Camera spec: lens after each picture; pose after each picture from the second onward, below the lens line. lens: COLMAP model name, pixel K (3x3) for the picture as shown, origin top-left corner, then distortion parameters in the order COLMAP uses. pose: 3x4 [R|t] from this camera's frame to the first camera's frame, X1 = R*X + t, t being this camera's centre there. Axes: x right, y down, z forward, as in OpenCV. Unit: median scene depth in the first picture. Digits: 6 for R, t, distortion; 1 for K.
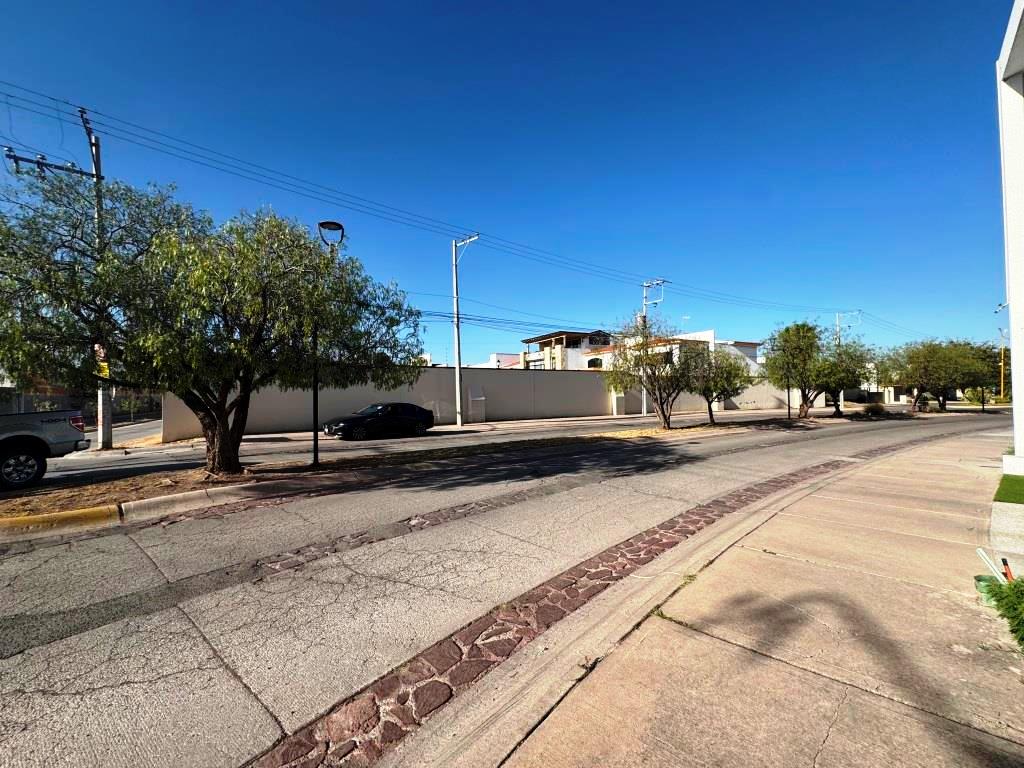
lens RADIAL K [[406.6, 0, 512.0], [0, 406.6, 384.0], [0, 0, 1]] dist [-0.003673, 0.000379]
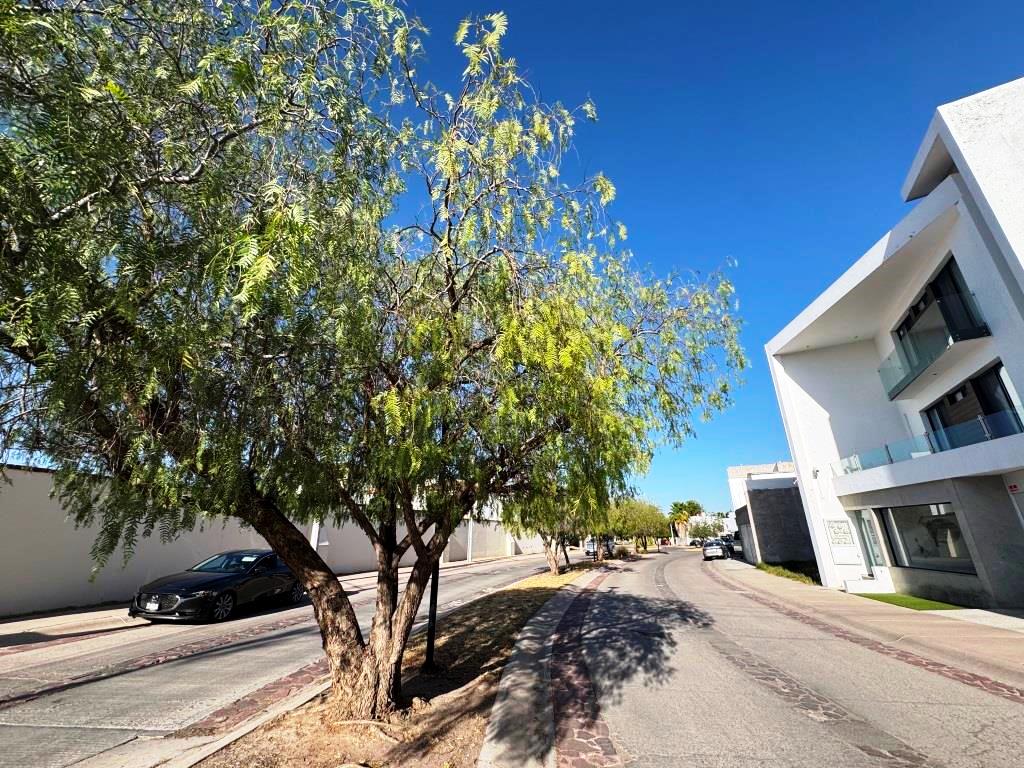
lens RADIAL K [[406.6, 0, 512.0], [0, 406.6, 384.0], [0, 0, 1]] dist [-0.003673, 0.000379]
pose [[0.787146, 0.222395, 0.575275, -0.381592], [-0.017120, 0.940247, -0.340063, 0.009869], [-0.616529, 0.257830, 0.743919, 0.200818]]
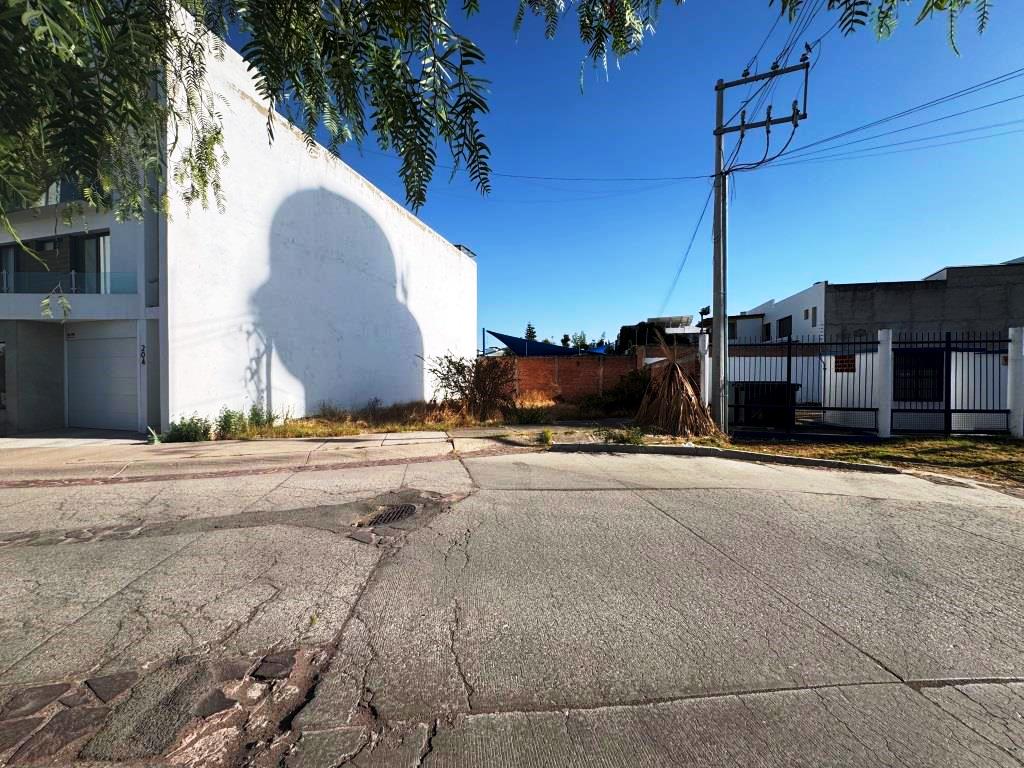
lens RADIAL K [[406.6, 0, 512.0], [0, 406.6, 384.0], [0, 0, 1]] dist [-0.003673, 0.000379]
pose [[-0.768594, 0.002362, 0.639733, -0.437898], [0.000718, 0.999996, -0.002830, 0.022119], [-0.639737, -0.001716, -0.768592, 0.267879]]
